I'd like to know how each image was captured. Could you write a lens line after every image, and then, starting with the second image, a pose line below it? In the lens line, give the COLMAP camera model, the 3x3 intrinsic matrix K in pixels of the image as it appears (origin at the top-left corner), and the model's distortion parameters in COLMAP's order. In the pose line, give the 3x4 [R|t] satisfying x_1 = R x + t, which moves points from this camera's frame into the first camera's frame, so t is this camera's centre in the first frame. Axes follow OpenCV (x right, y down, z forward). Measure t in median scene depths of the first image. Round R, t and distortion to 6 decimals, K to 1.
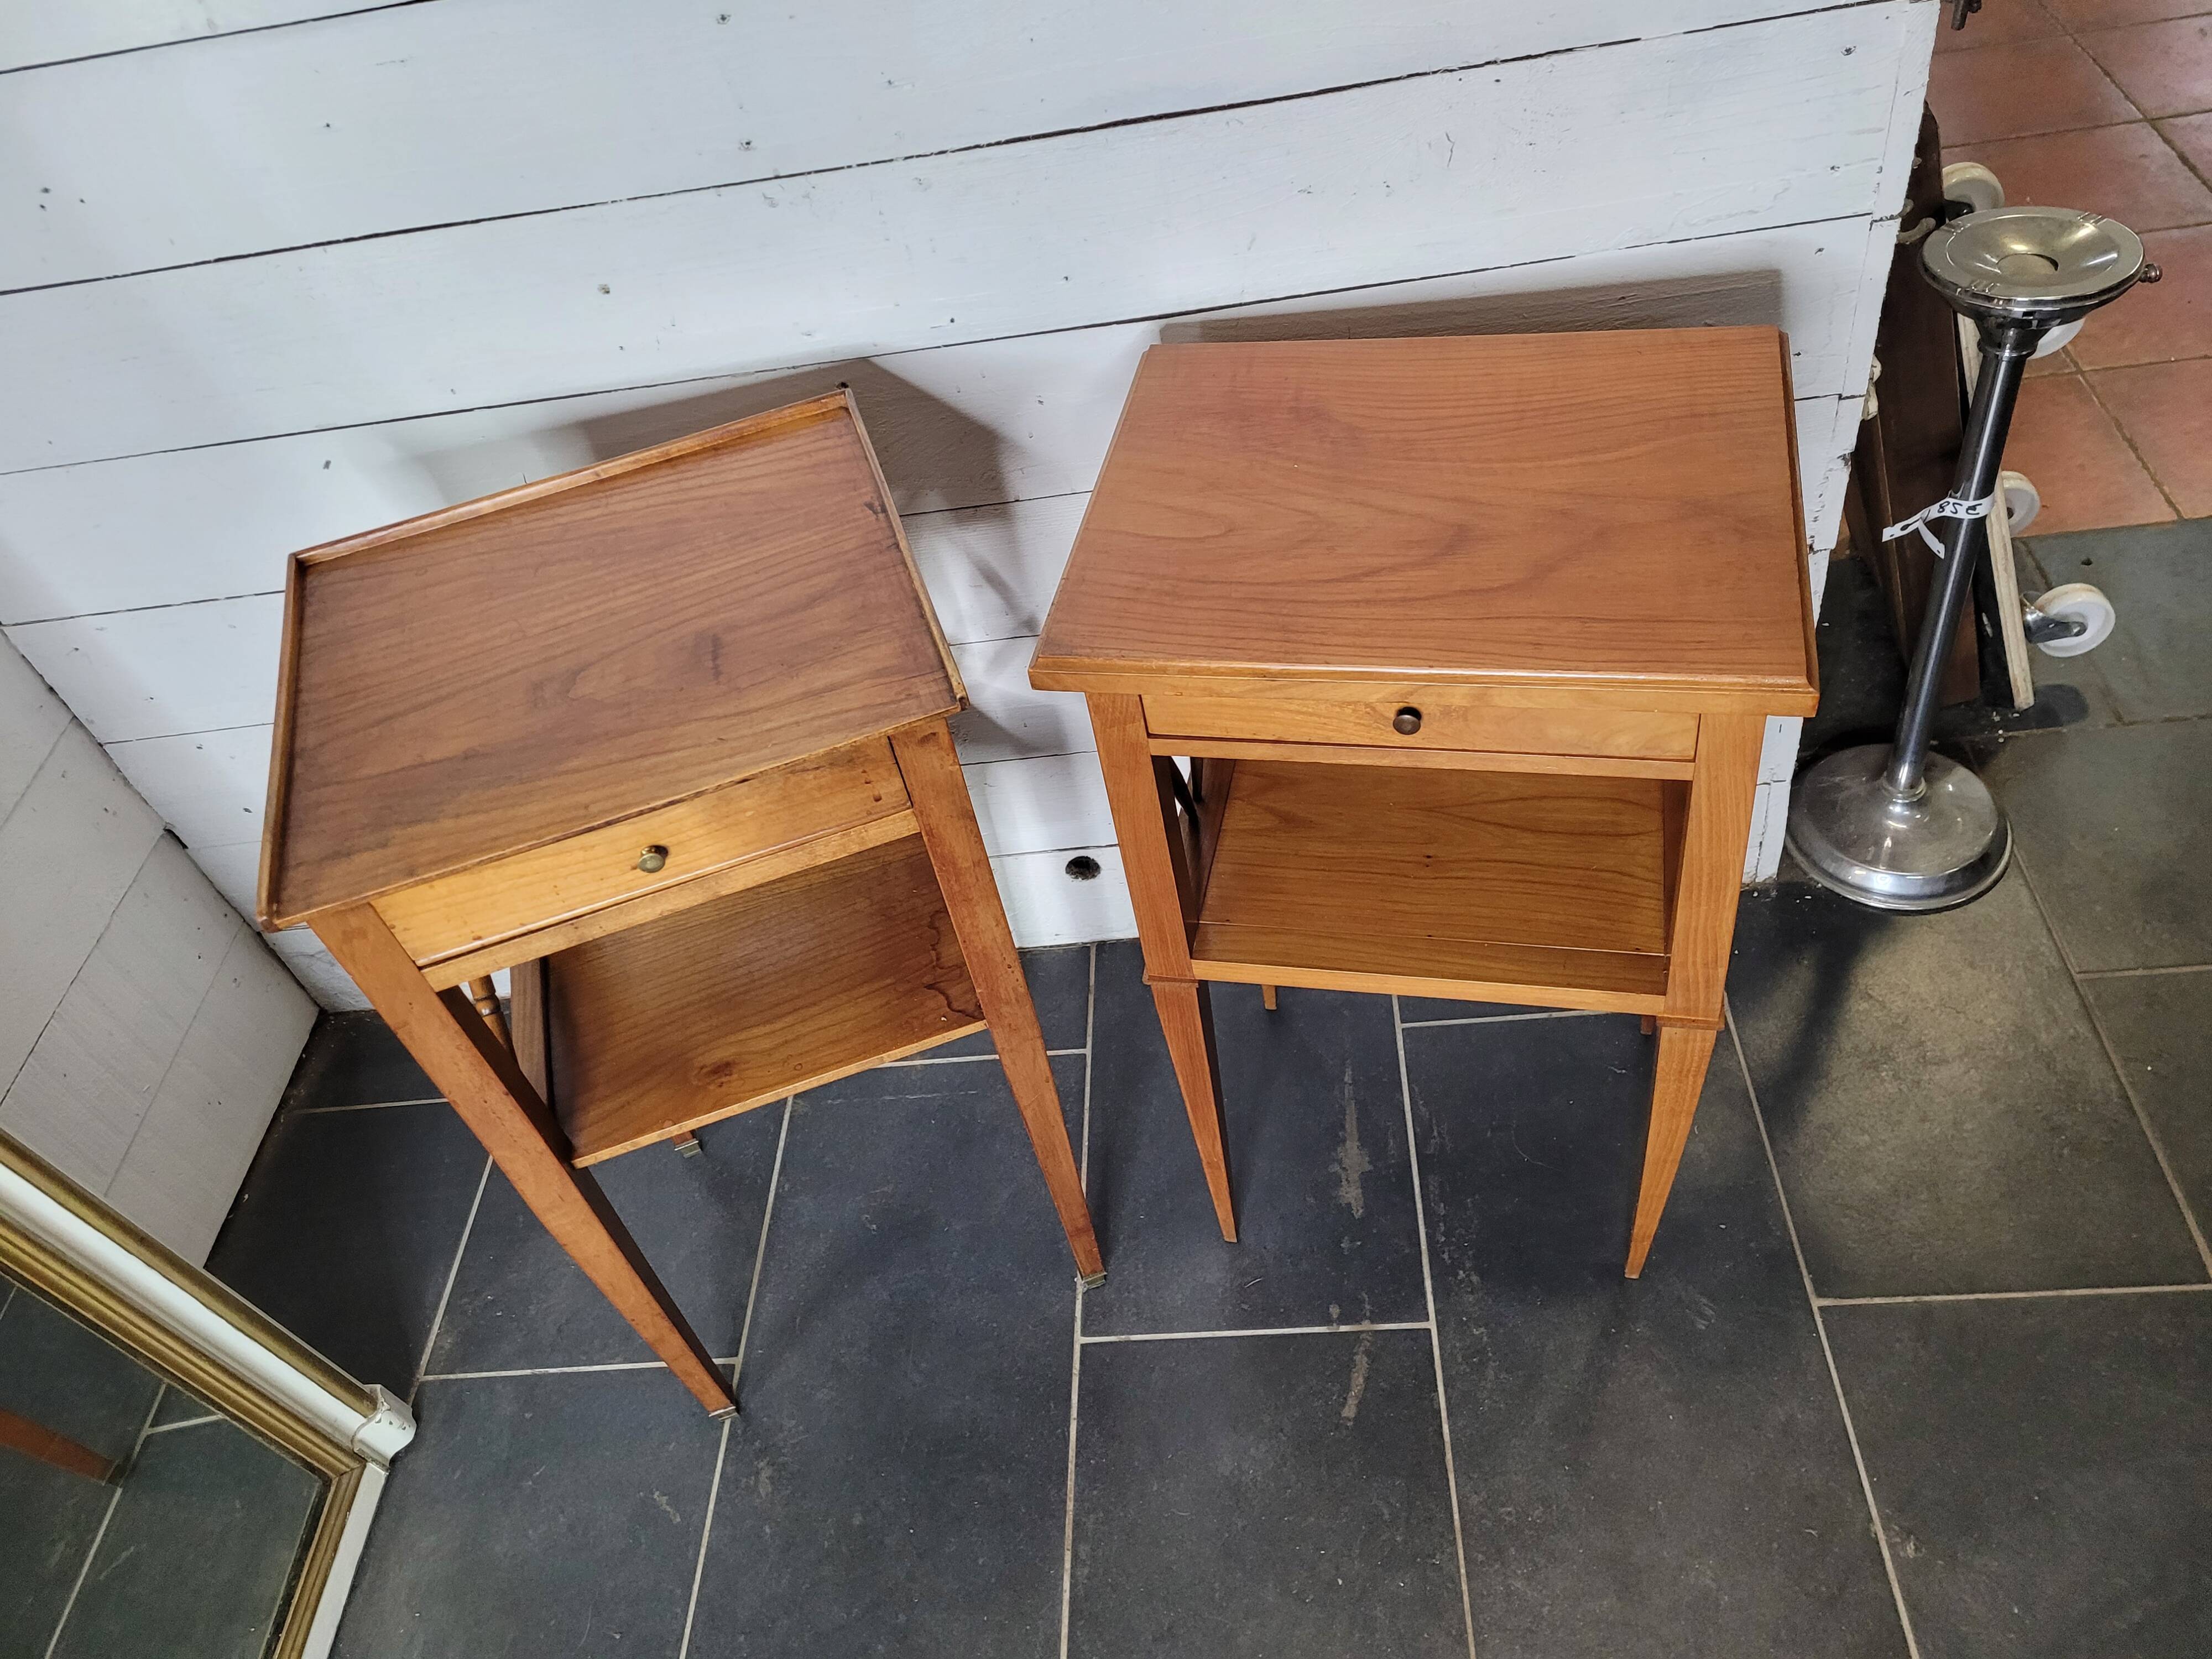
lens RADIAL K [[1668.8, 0, 1103.2], [0, 1668.8, 782.0], [0, 0, 1]] dist [0.062643, -0.057885]
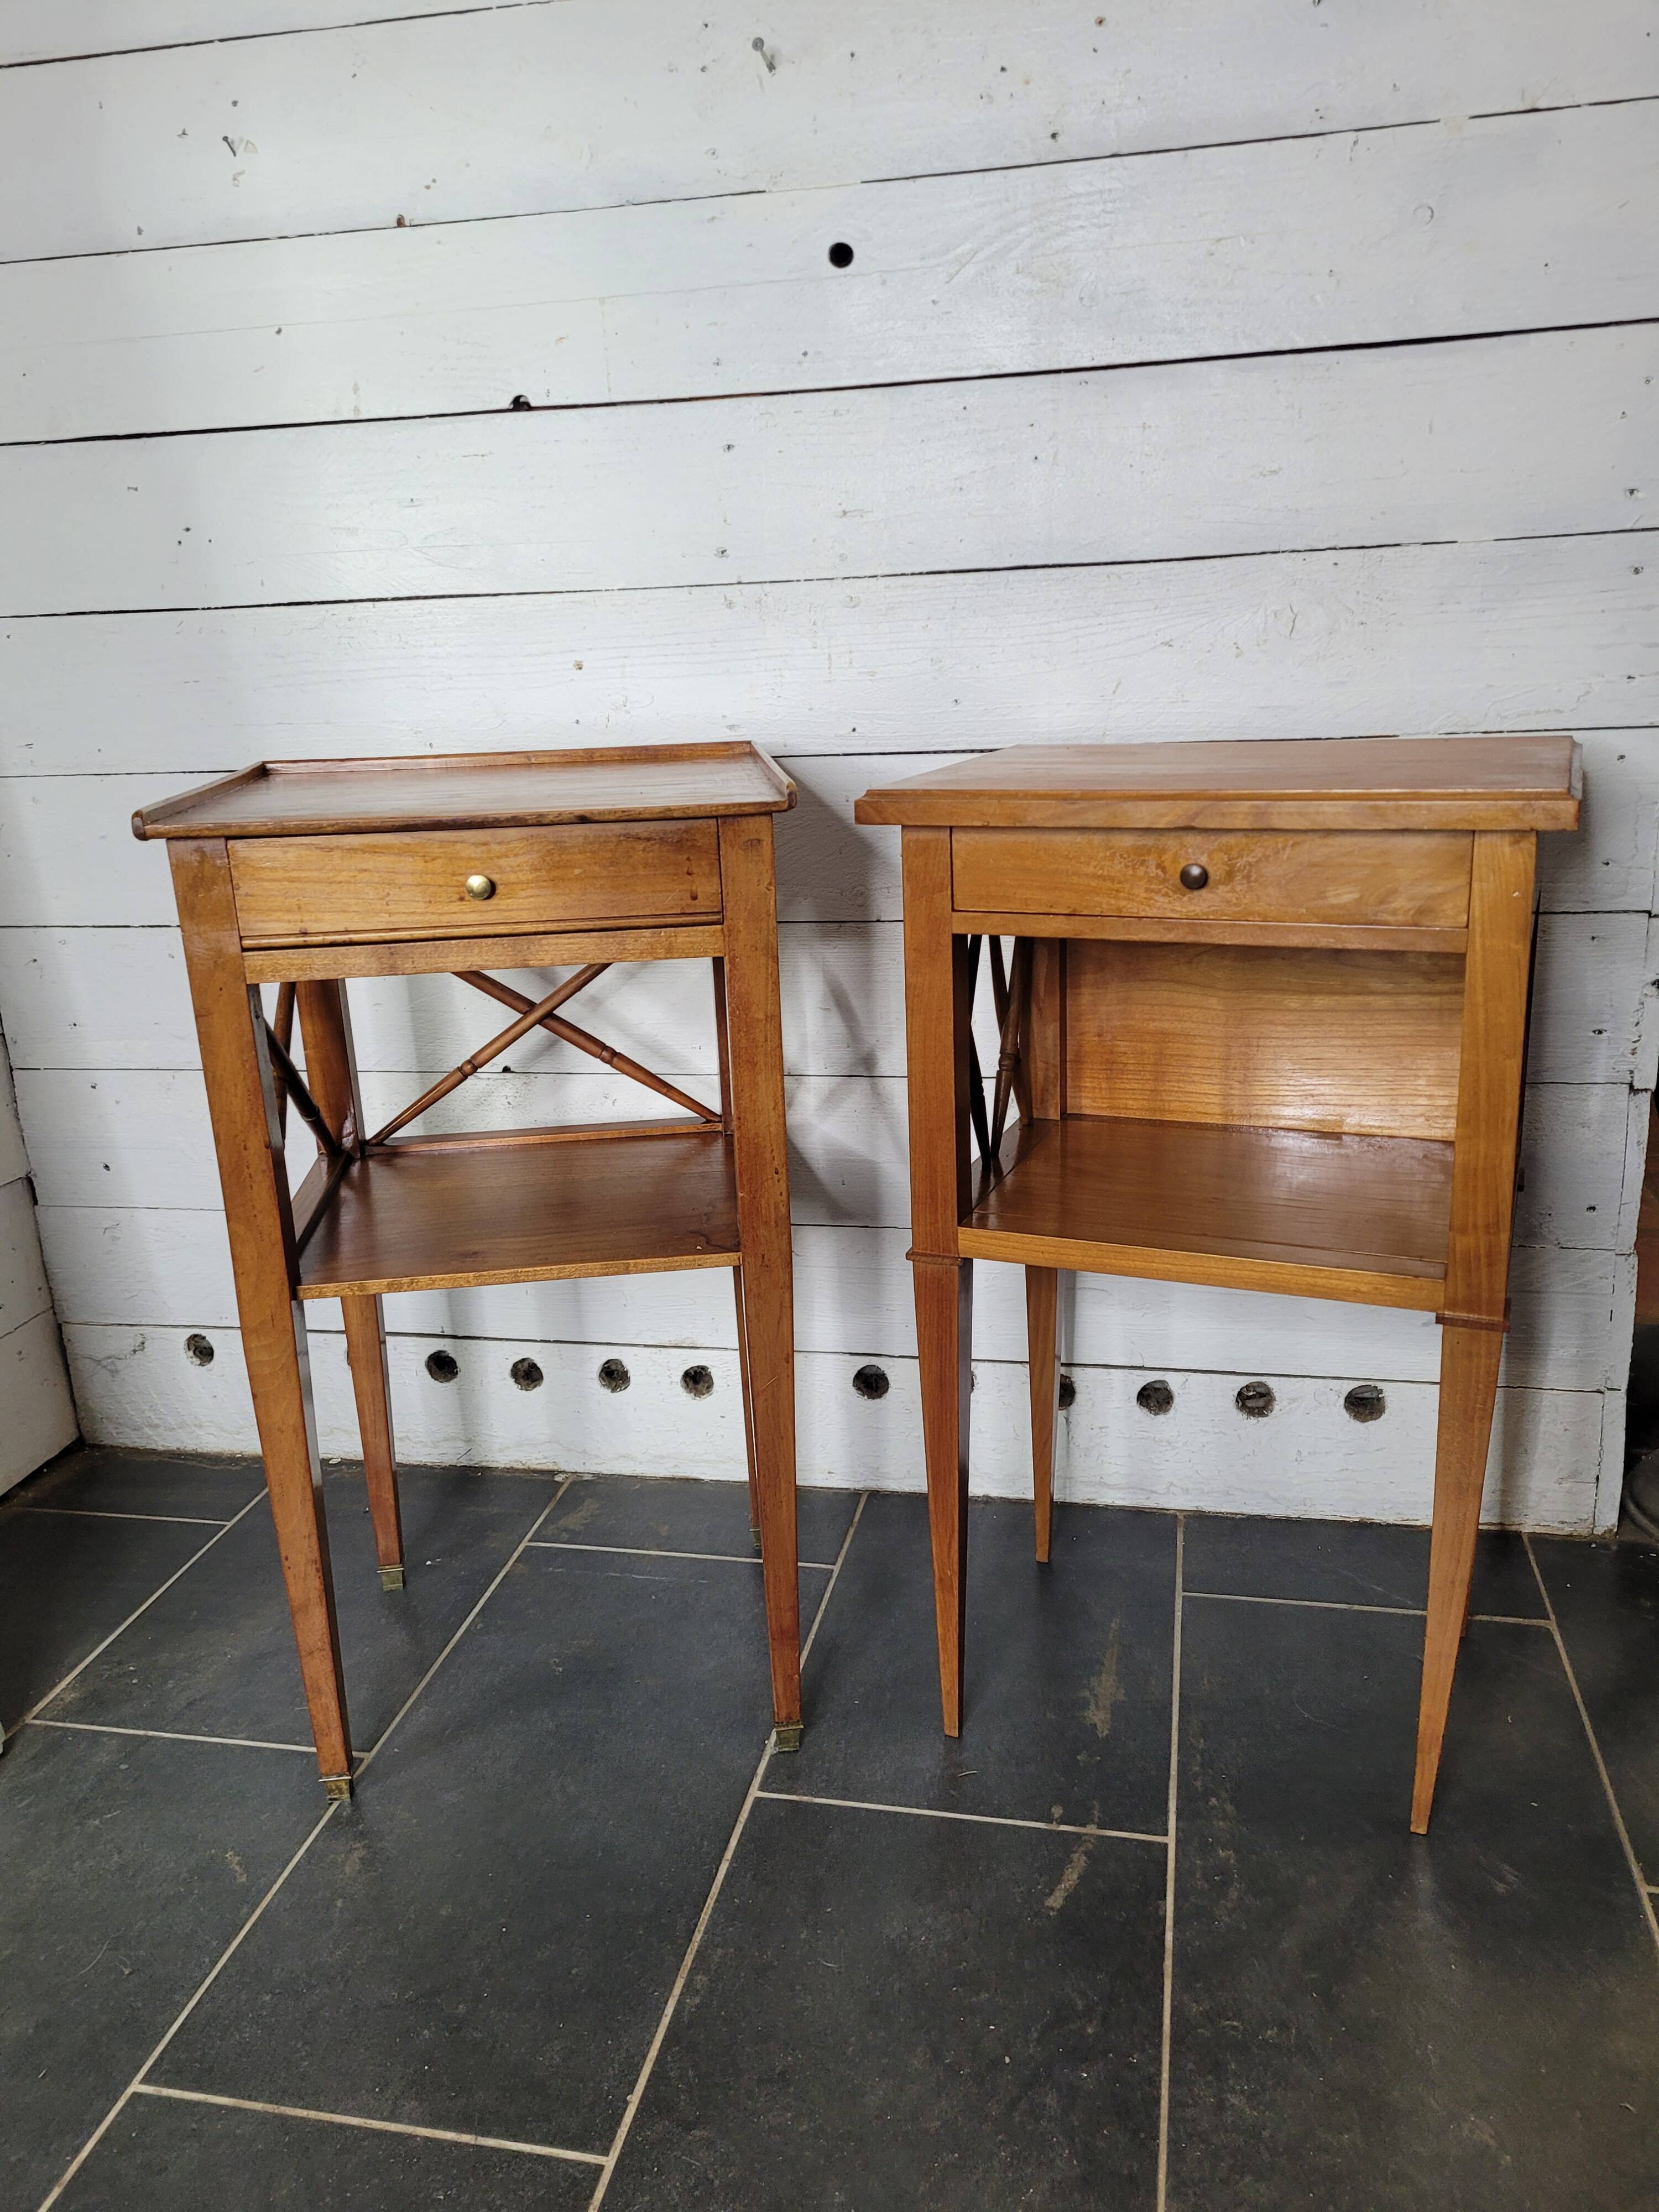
lens RADIAL K [[1668.8, 0, 843.6], [0, 1668.8, 1091.7], [0, 0, 1]] dist [0.062643, -0.057885]
pose [[0.977016, 0.165317, -0.134575, 0.089798], [-0.209396, 0.862516, -0.460674, 0.427155], [0.039916, 0.478265, 0.877308, 0.084706]]
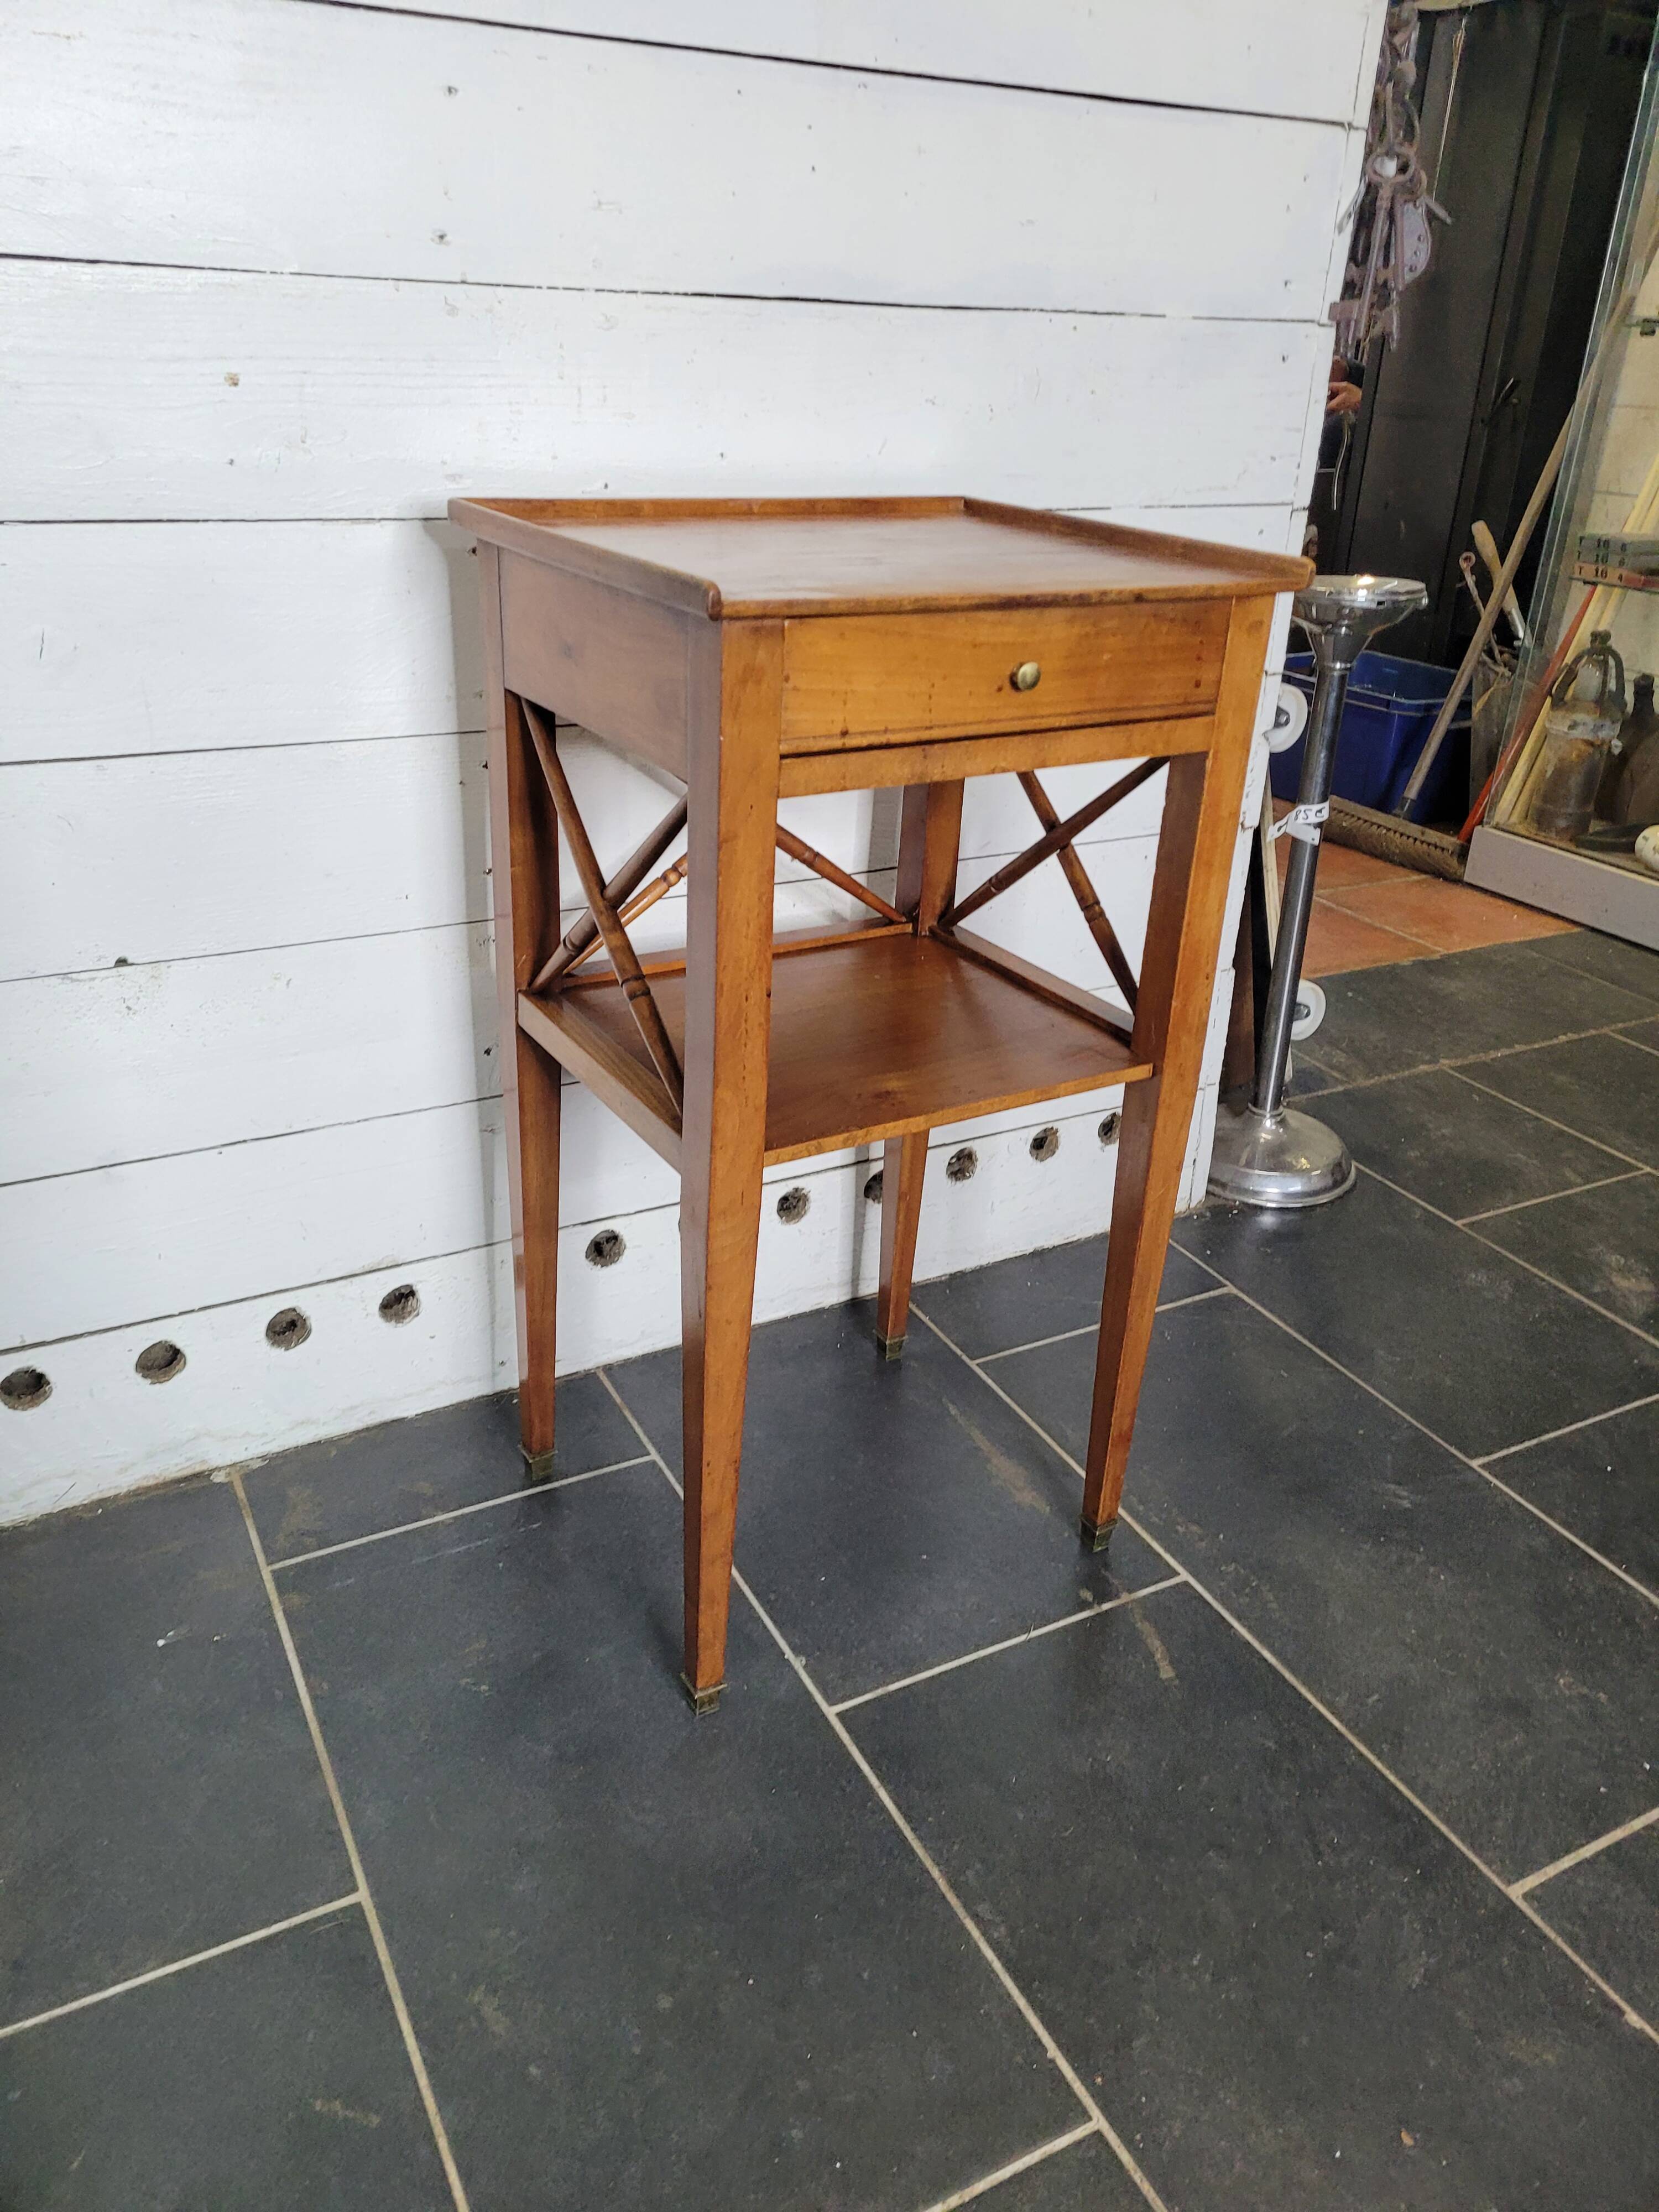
lens RADIAL K [[1668.8, 0, 855.5], [0, 1668.8, 1045.3], [0, 0, 1]] dist [0.062643, -0.057885]
pose [[0.844060, -0.012652, 0.536099, -0.432612], [0.230595, 0.911133, -0.341558, 0.334276], [-0.484137, 0.411917, 0.771969, 0.283820]]
